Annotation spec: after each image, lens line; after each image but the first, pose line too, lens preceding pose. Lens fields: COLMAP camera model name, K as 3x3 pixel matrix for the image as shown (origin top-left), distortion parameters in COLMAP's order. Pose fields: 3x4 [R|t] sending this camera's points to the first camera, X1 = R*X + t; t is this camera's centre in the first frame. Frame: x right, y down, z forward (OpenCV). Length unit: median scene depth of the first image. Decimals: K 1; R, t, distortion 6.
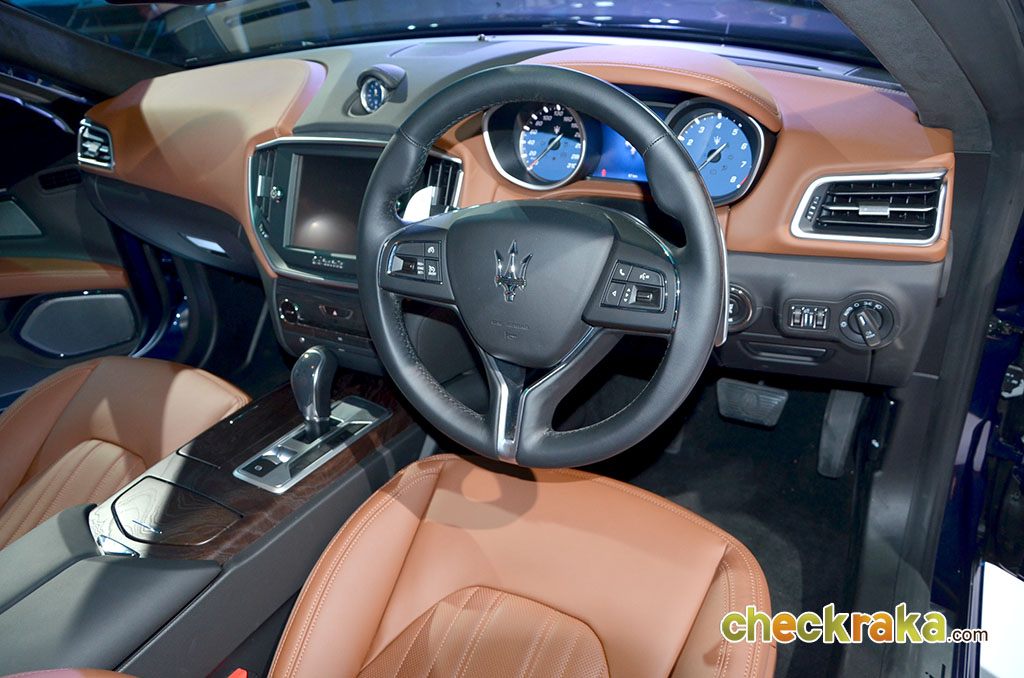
lens RADIAL K [[817.6, 0, 512.0], [0, 817.6, 339.0], [0, 0, 1]] dist [-0.002377, -0.001409]
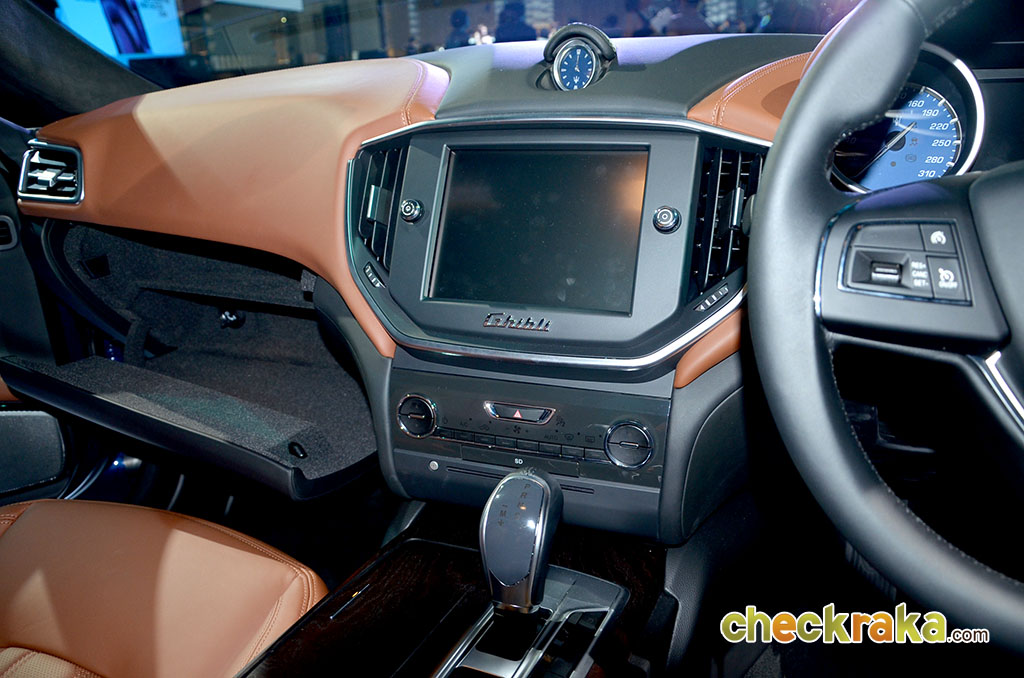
lens RADIAL K [[880.6, 0, 512.0], [0, 880.6, 339.0], [0, 0, 1]] dist [-0.007792, 0.002918]
pose [[0.994045, 0.028879, 0.105077, -0.218018], [-0.008413, 0.981704, -0.190226, 0.025480], [-0.108648, 0.188209, 0.976101, 0.304703]]
